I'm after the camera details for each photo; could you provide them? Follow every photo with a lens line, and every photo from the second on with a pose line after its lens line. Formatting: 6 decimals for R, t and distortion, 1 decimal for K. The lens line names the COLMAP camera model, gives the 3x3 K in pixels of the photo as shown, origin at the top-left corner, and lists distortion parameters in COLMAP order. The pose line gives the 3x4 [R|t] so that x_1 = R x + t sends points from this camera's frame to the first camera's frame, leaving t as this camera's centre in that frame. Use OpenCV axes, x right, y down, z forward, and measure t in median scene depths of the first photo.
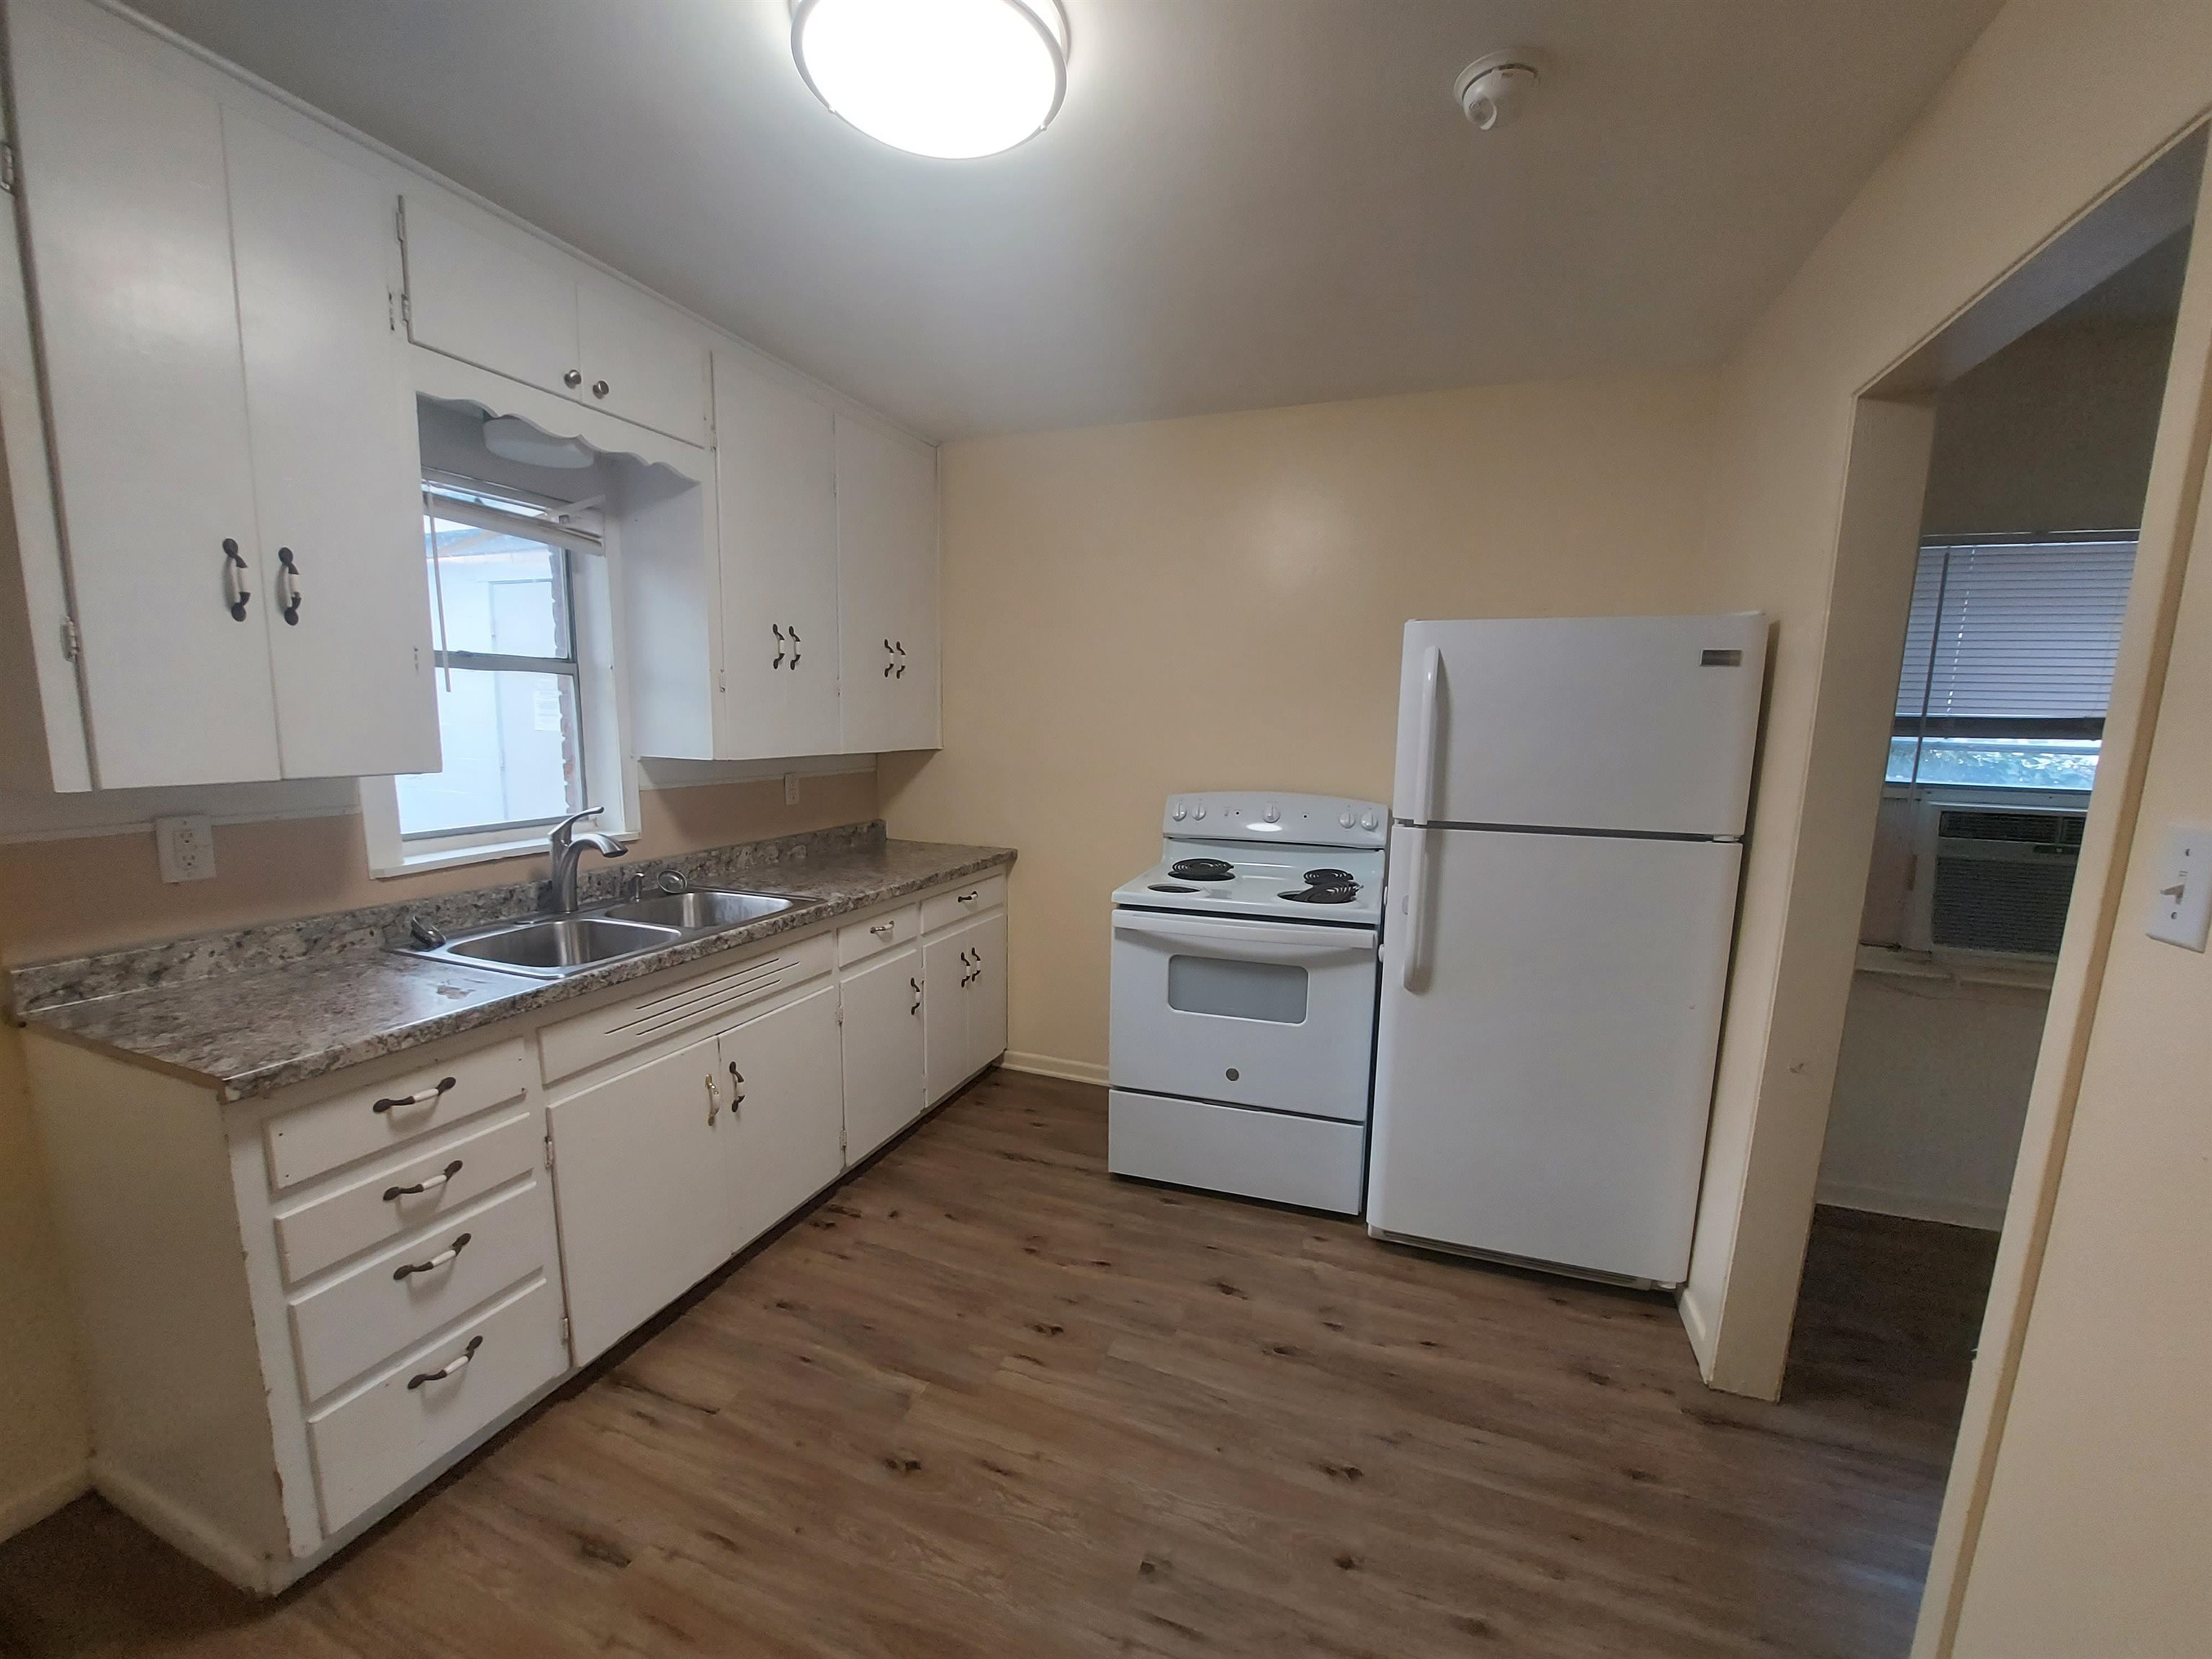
lens RADIAL K [[880.4, 0, 1111.3], [0, 880.4, 832.3], [0, 0, 1]] dist [-0.011609, -0.005188]
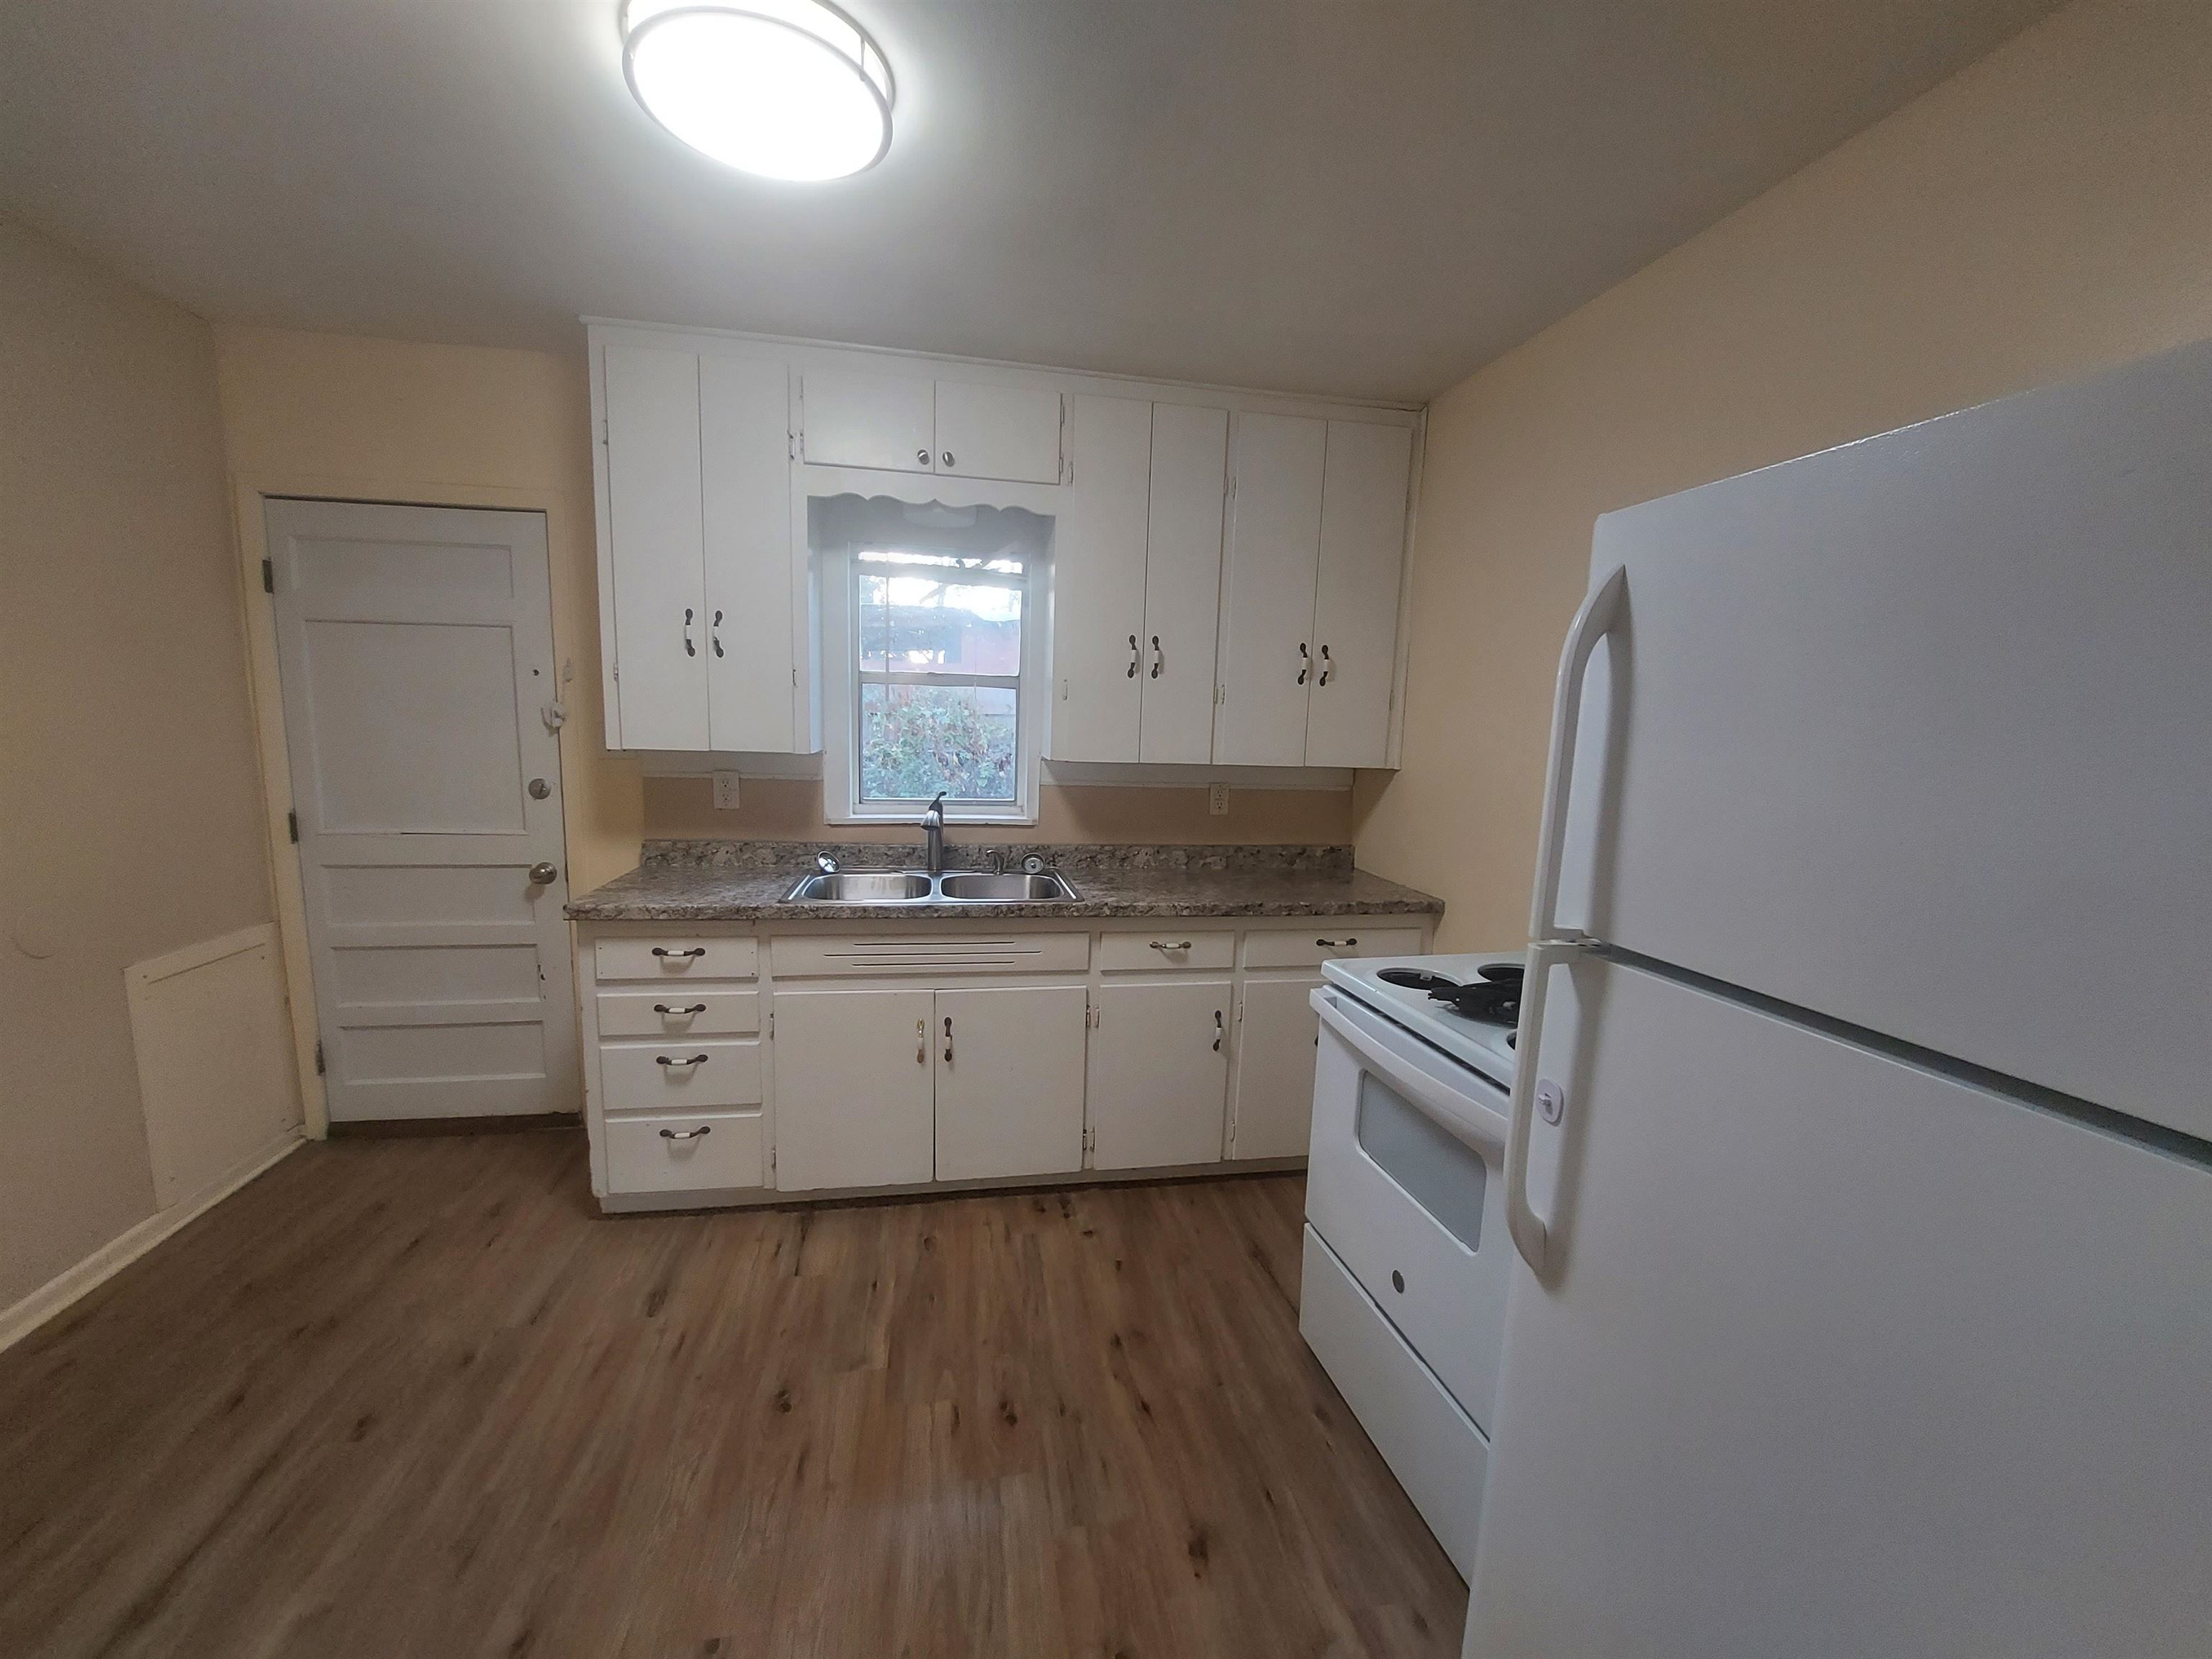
lens RADIAL K [[880.4, 0, 1111.3], [0, 880.4, 832.3], [0, 0, 1]] dist [-0.011609, -0.005188]
pose [[0.526168, 0.106824, -0.843644, 0.662119], [-0.133199, 0.990186, 0.042305, -0.059846], [0.839884, 0.090113, 0.535233, 0.566885]]
